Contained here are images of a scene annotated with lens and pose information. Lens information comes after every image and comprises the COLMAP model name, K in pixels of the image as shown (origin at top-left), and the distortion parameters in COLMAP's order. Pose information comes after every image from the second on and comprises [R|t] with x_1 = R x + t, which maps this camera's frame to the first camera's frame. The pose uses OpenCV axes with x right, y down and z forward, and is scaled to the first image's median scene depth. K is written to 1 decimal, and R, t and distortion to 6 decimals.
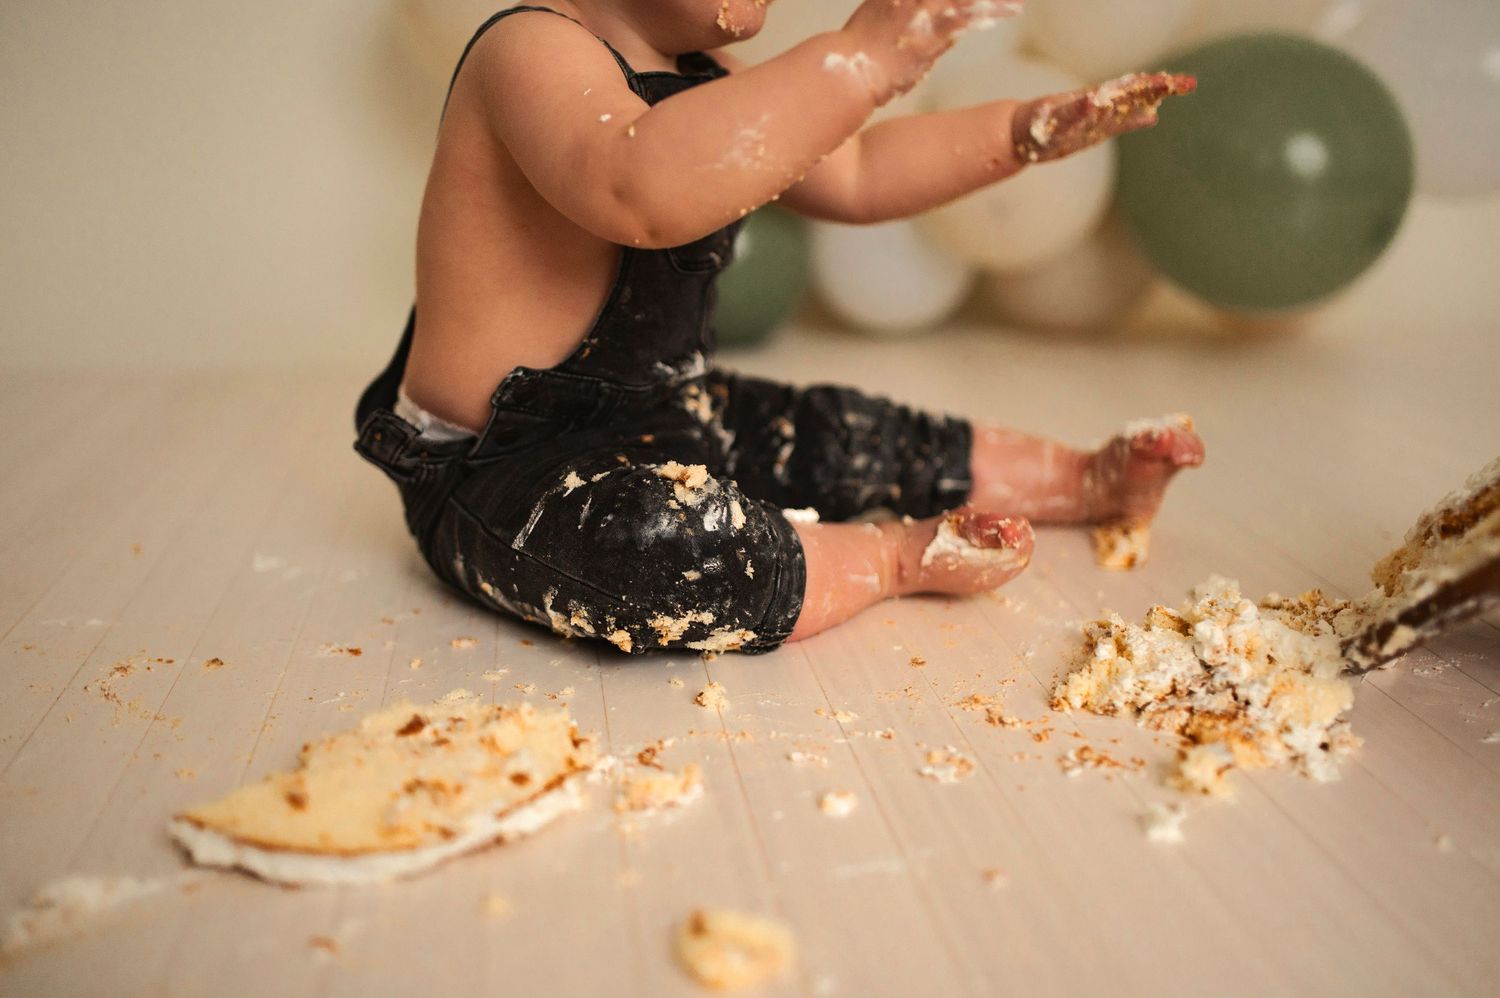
lens RADIAL K [[1456.2, 0, 743.5], [0, 1456.2, 507.3], [0, 0, 1]] dist [-0.030704, 0.000000]
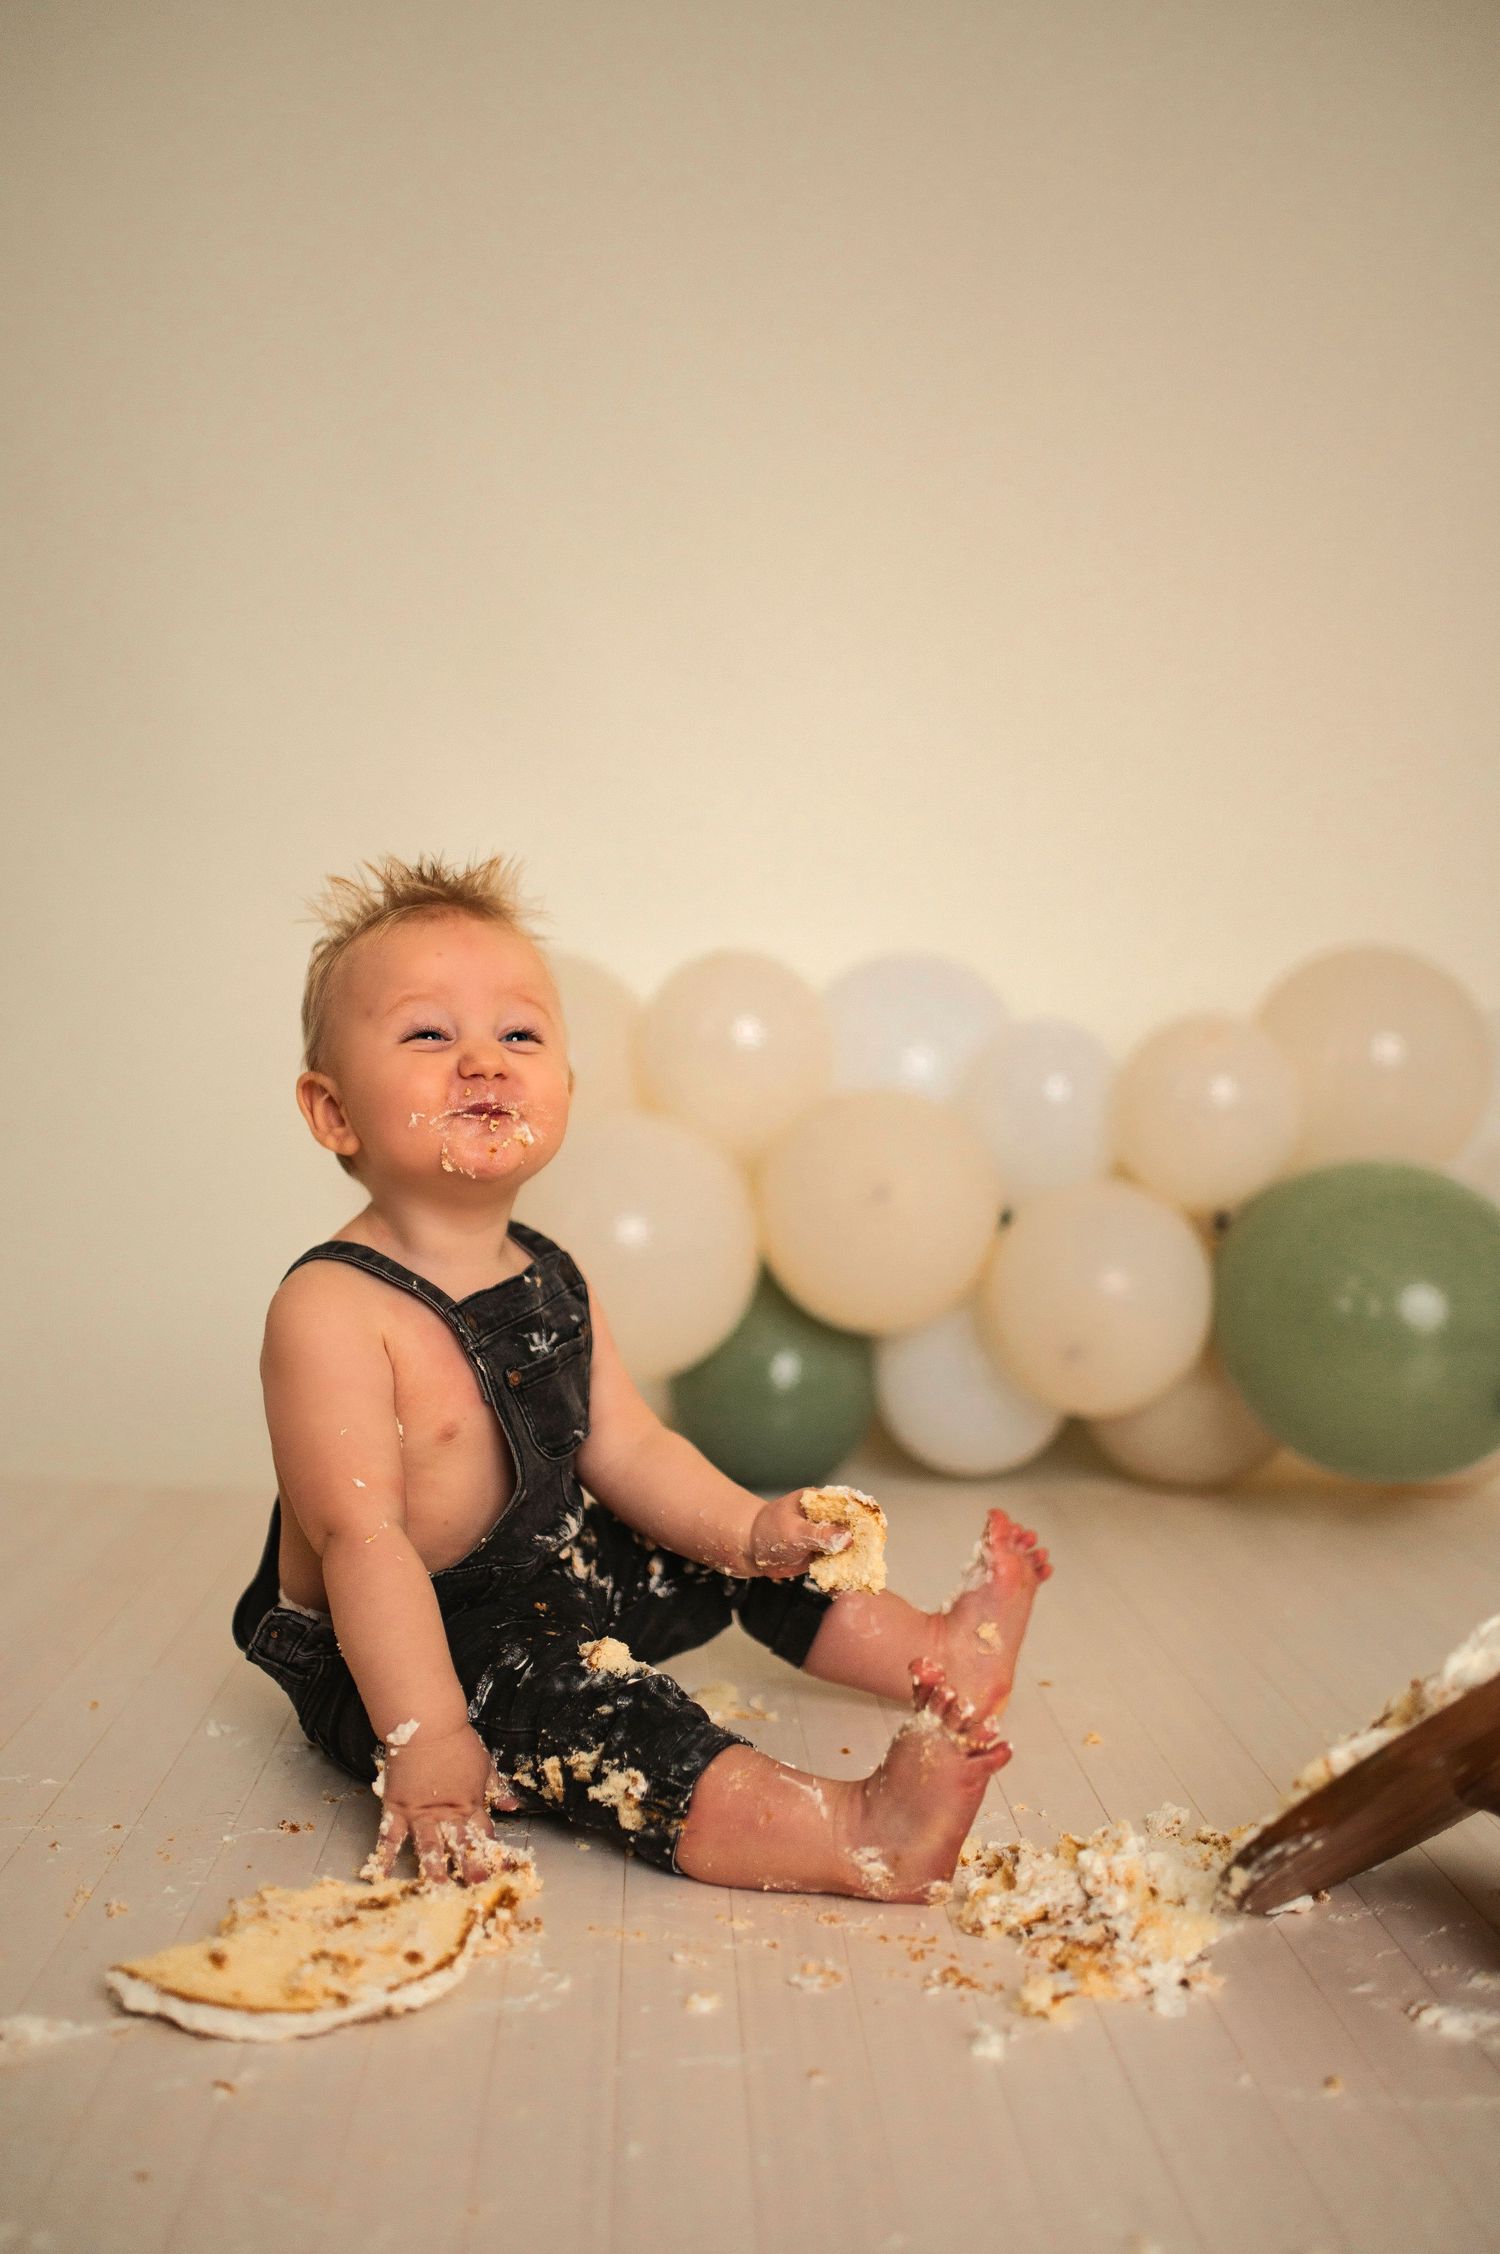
lens RADIAL K [[2188.2, 0, 764.8], [0, 2188.2, 1130.5], [0, 0, 1]] dist [-0.030704, 0.000000]
pose [[0.994813, 0.033283, -0.096125, 0.249441], [-0.053614, 0.974610, -0.217398, -0.081462], [0.086449, 0.221424, 0.971338, -0.728503]]
